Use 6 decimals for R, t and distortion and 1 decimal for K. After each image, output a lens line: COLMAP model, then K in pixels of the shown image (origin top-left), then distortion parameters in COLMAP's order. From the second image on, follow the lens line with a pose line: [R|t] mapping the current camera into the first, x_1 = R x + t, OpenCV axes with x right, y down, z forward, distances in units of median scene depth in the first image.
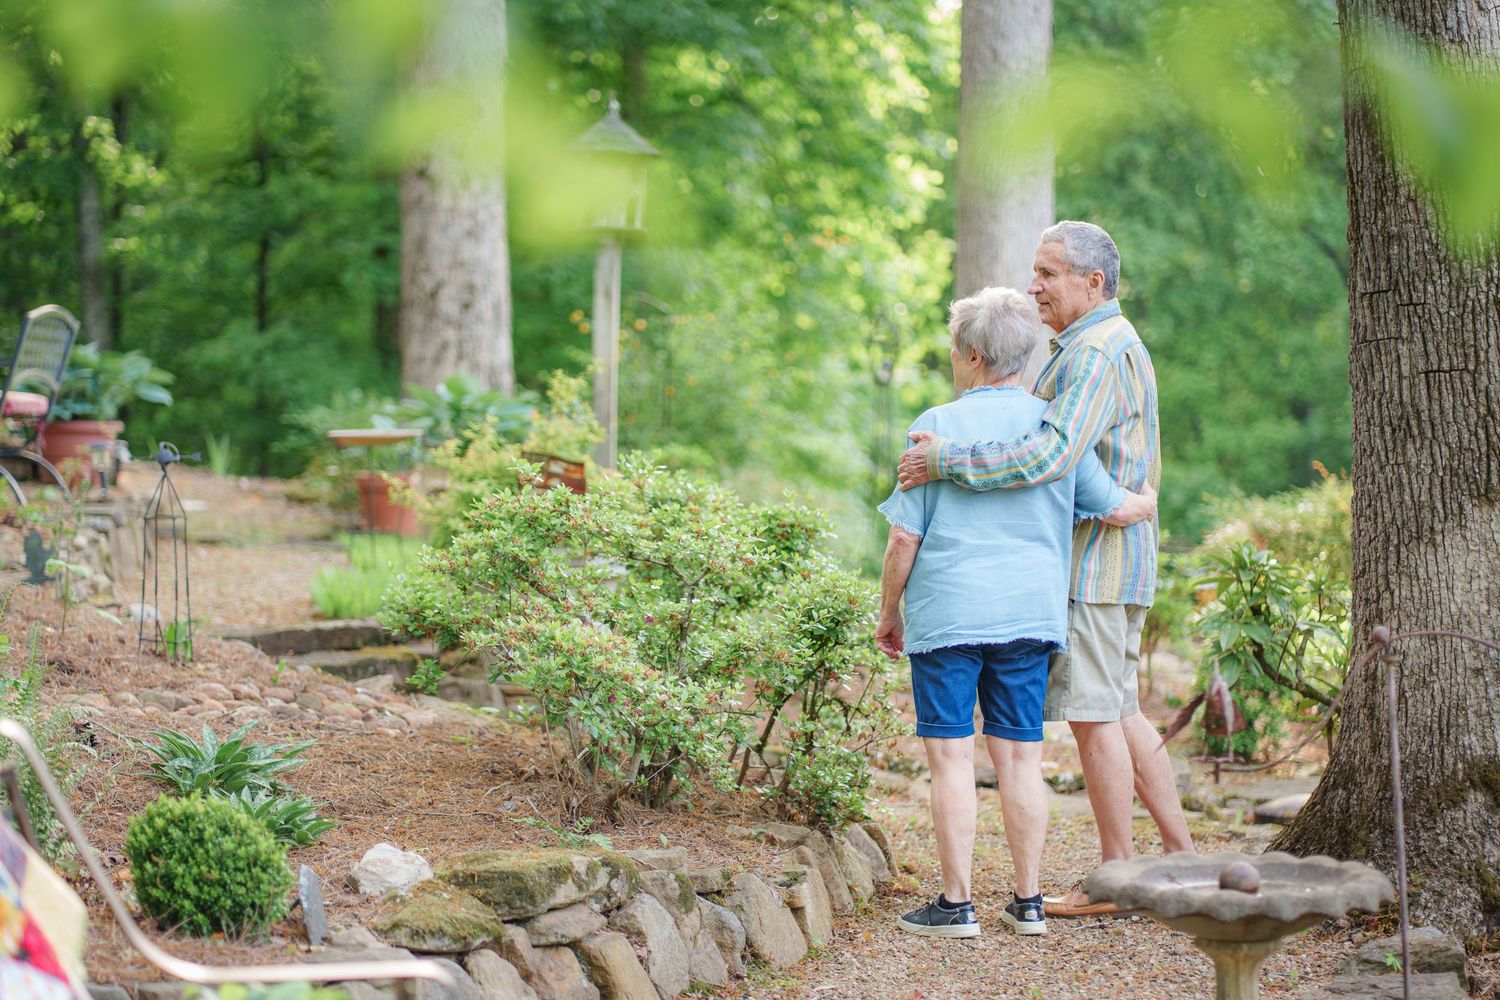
lens RADIAL K [[3661.0, 0, 749.6], [0, 3661.0, 500.1], [0, 0, 1]] dist [0.015301, 0.000000]
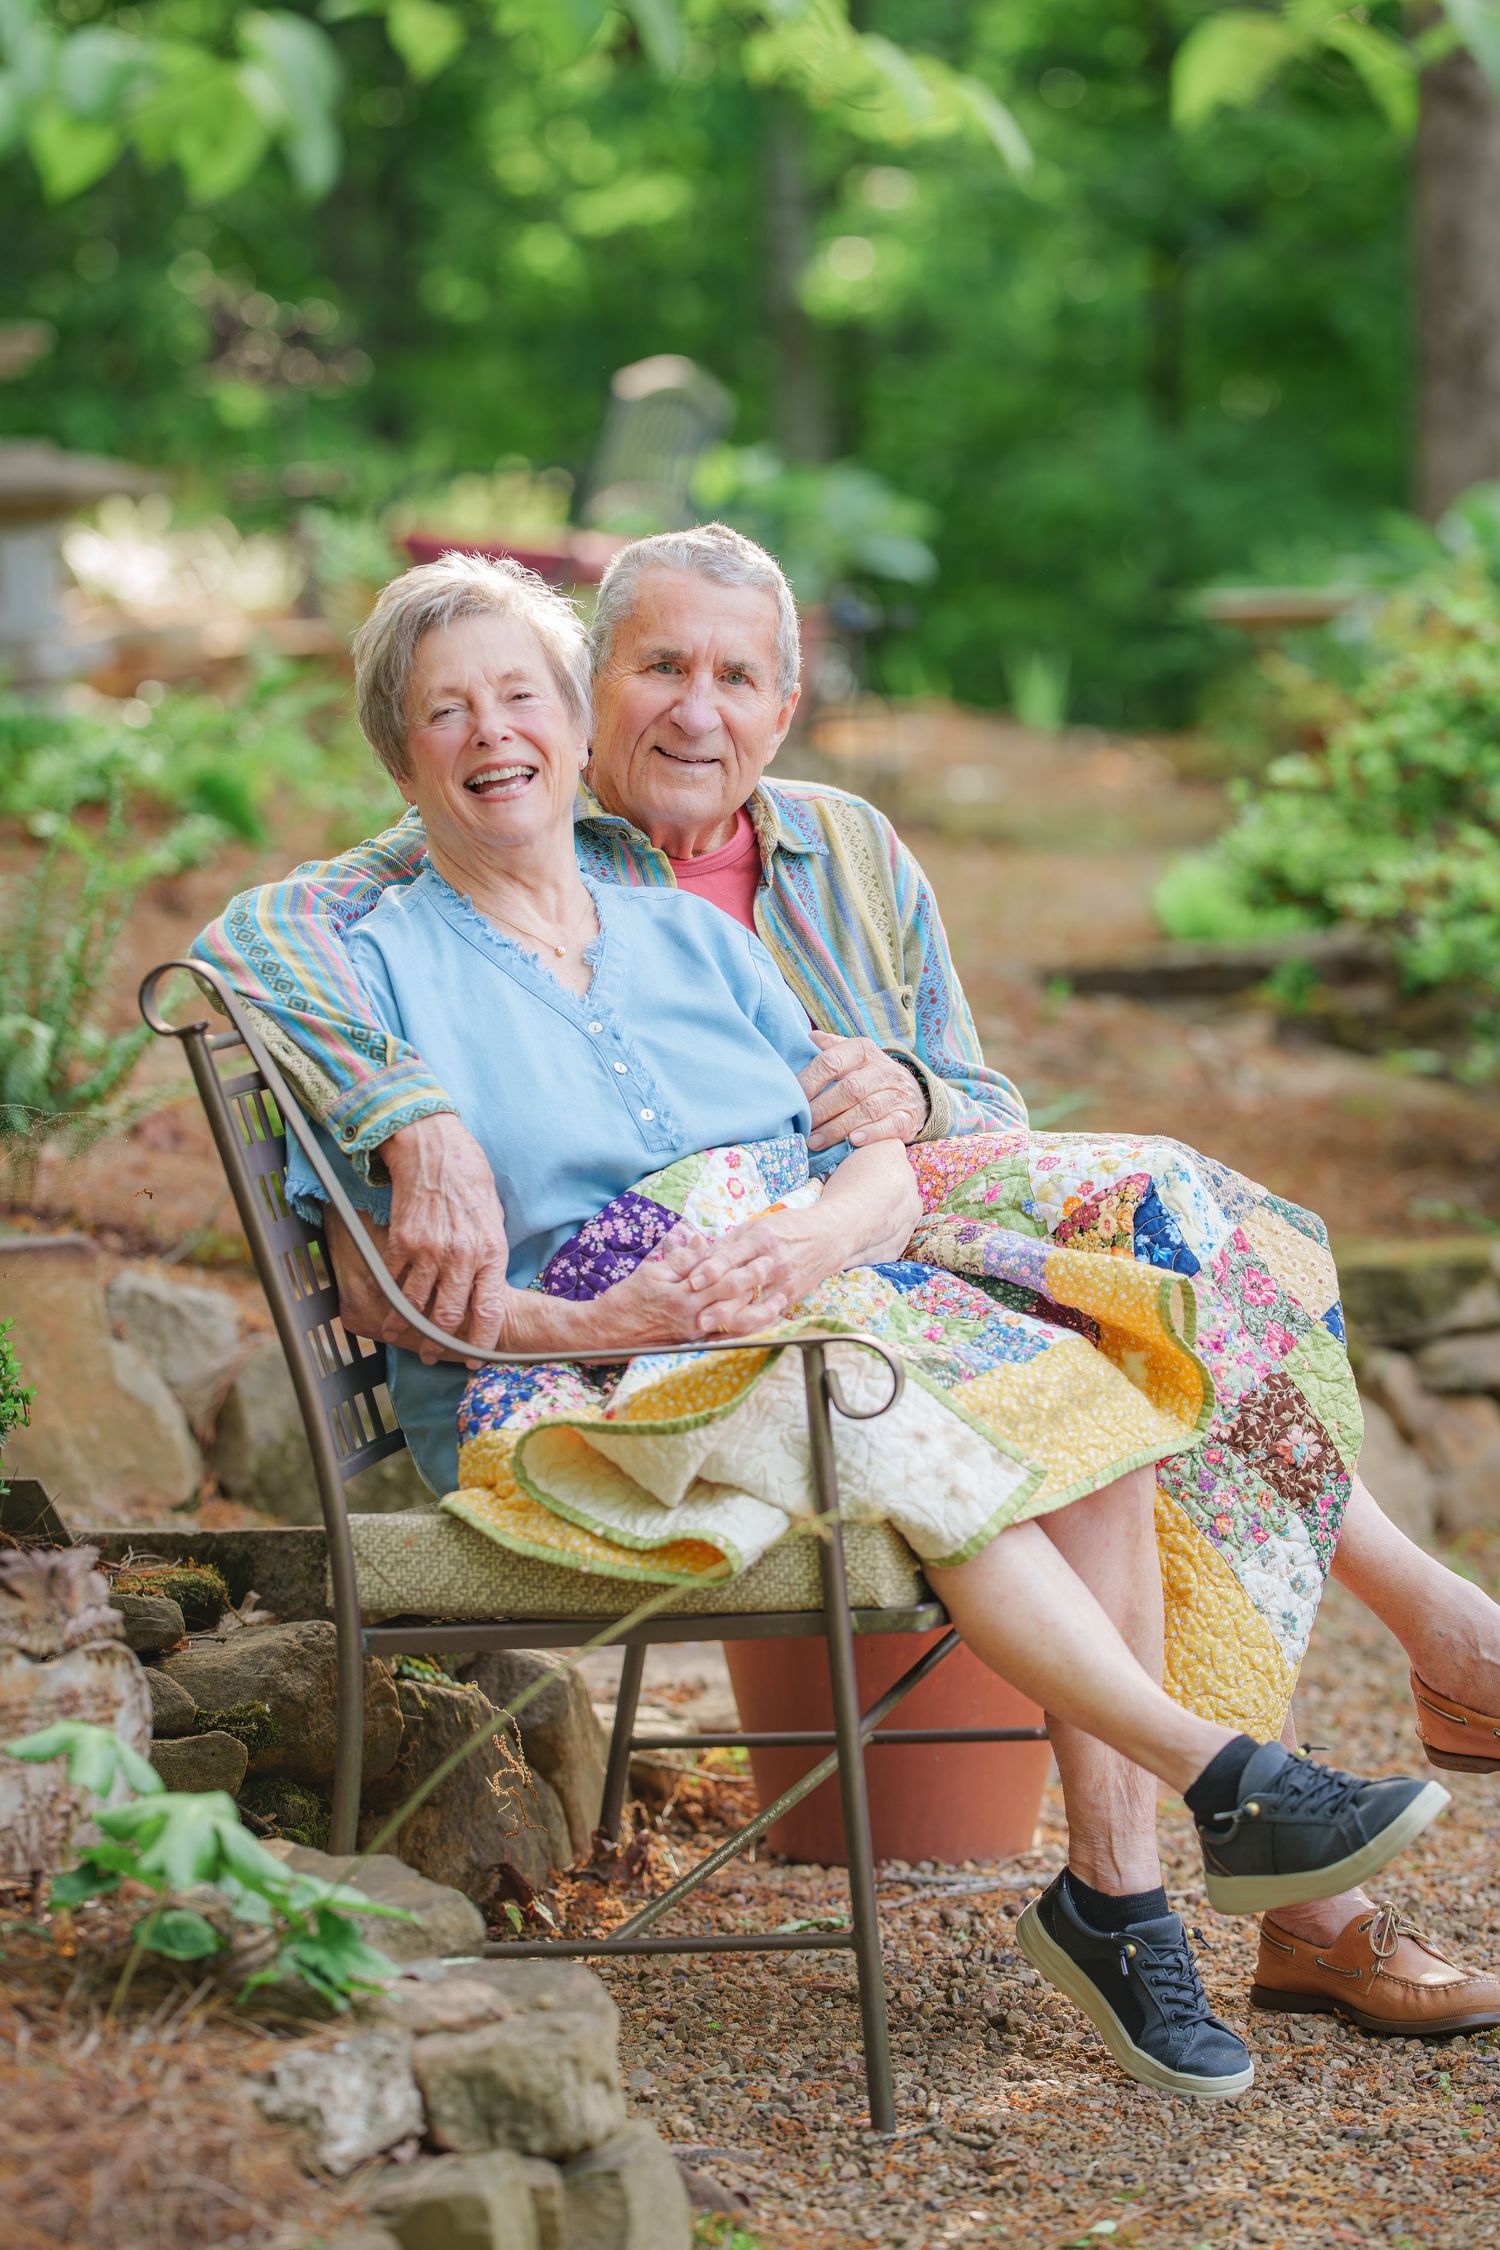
lens RADIAL K [[8801.9, 0, 750.1], [0, 8801.9, 1124.2], [0, 0, 1]] dist [-0.344056, 0.000000]
pose [[0.982229, -0.009216, -0.187461, 0.073971], [0.014675, 0.999507, 0.027753, 0.027679], [0.187113, -0.030010, 0.981880, -0.302725]]
